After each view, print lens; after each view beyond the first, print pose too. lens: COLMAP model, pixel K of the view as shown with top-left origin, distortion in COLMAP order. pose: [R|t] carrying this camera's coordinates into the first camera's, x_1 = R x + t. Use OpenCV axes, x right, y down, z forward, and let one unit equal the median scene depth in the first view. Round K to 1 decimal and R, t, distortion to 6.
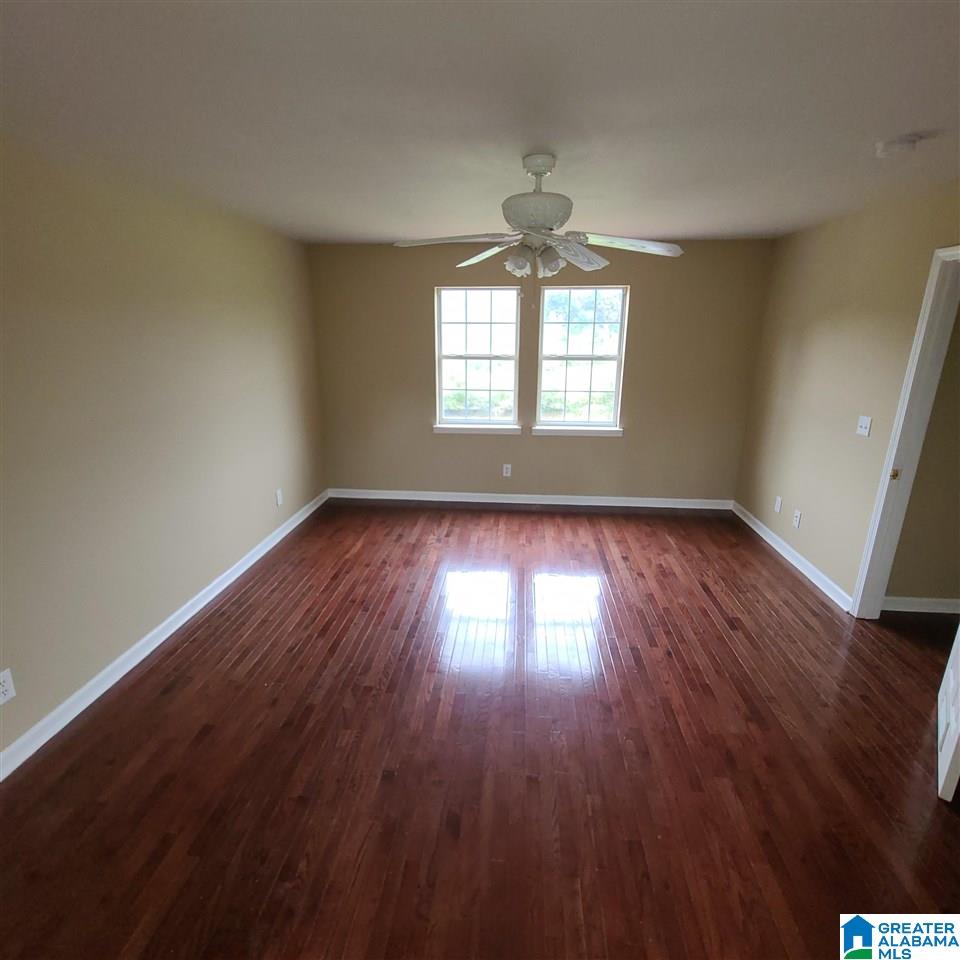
lens RADIAL K [[523.9, 0, 472.8], [0, 523.9, 482.5], [0, 0, 1]] dist [0.002324, -0.000389]
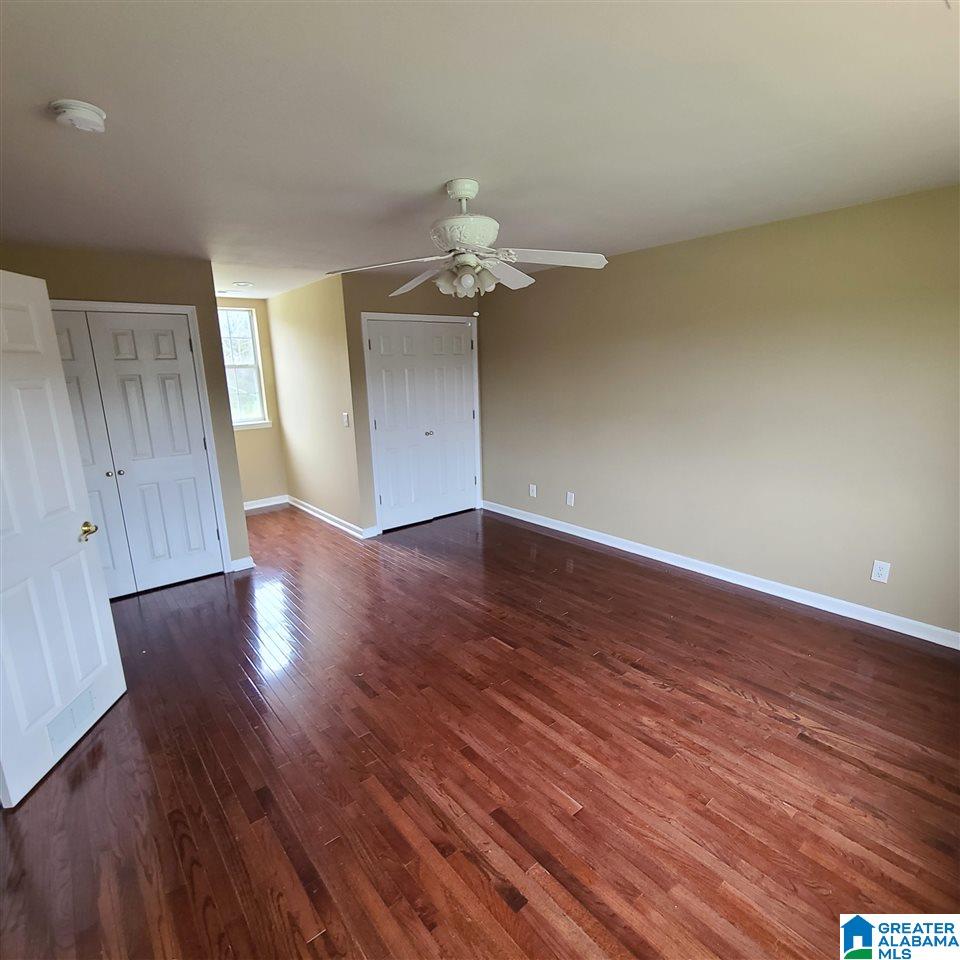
lens RADIAL K [[527.3, 0, 485.0], [0, 527.3, 485.7], [0, 0, 1]] dist [0.003379, -0.032850]
pose [[-0.704934, 0.174477, -0.687477, 0.500408], [-0.176983, 0.895340, 0.408709, -0.282517], [0.686837, 0.409784, -0.600277, 1.043075]]
